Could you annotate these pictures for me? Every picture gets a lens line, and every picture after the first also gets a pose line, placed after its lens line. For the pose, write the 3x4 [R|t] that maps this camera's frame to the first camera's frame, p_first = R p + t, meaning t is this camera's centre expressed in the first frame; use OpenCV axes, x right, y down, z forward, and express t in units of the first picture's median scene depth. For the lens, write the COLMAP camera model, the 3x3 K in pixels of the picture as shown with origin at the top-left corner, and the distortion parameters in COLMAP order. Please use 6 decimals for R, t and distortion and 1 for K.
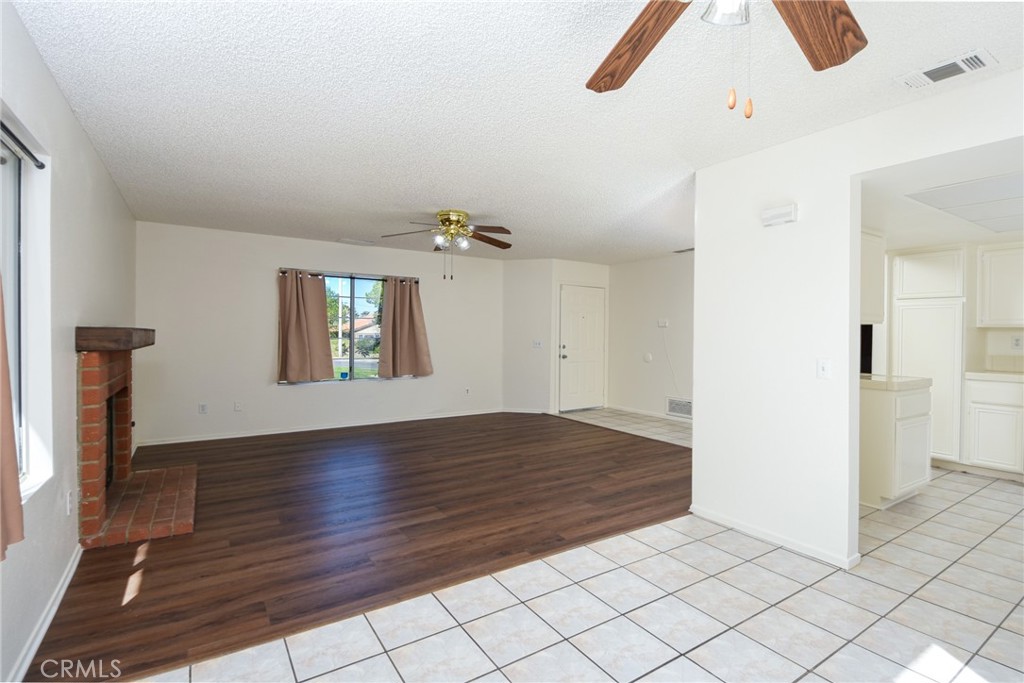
lens RADIAL K [[421.8, 0, 538.3], [0, 421.8, 338.4], [0, 0, 1]] dist [0.012461, -0.000051]
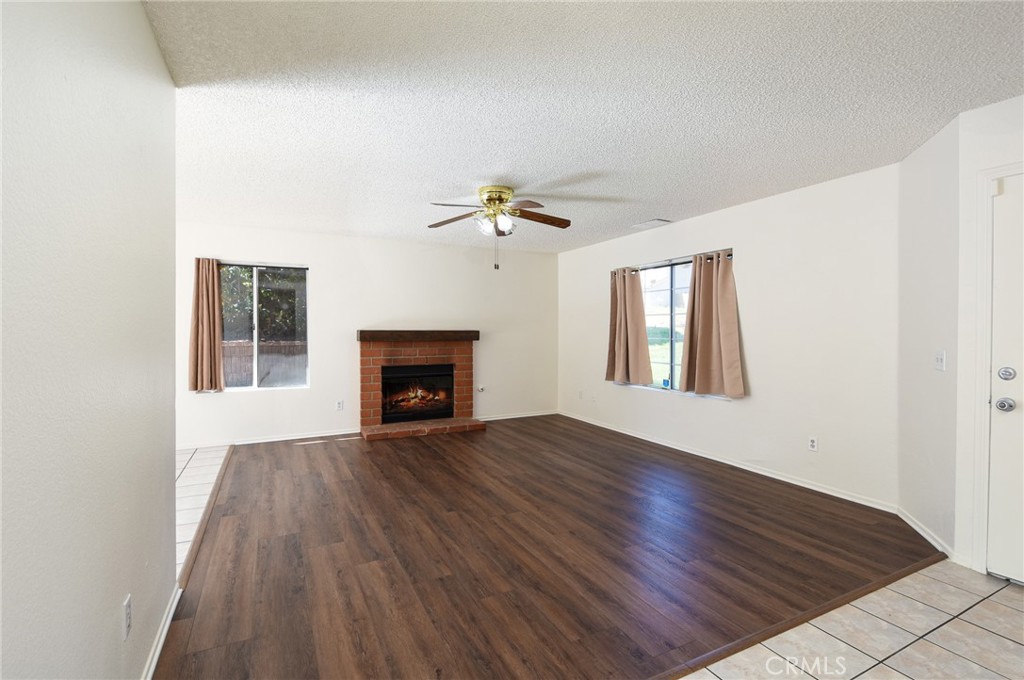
lens RADIAL K [[547.5, 0, 579.9], [0, 547.5, 334.9], [0, 0, 1]] dist [0.024814, -0.000288]
pose [[-0.097041, 0.002898, -0.995276, 0.907848], [-0.010143, 0.999941, 0.003900, -0.013913], [0.995229, 0.010473, -0.097006, 1.319407]]
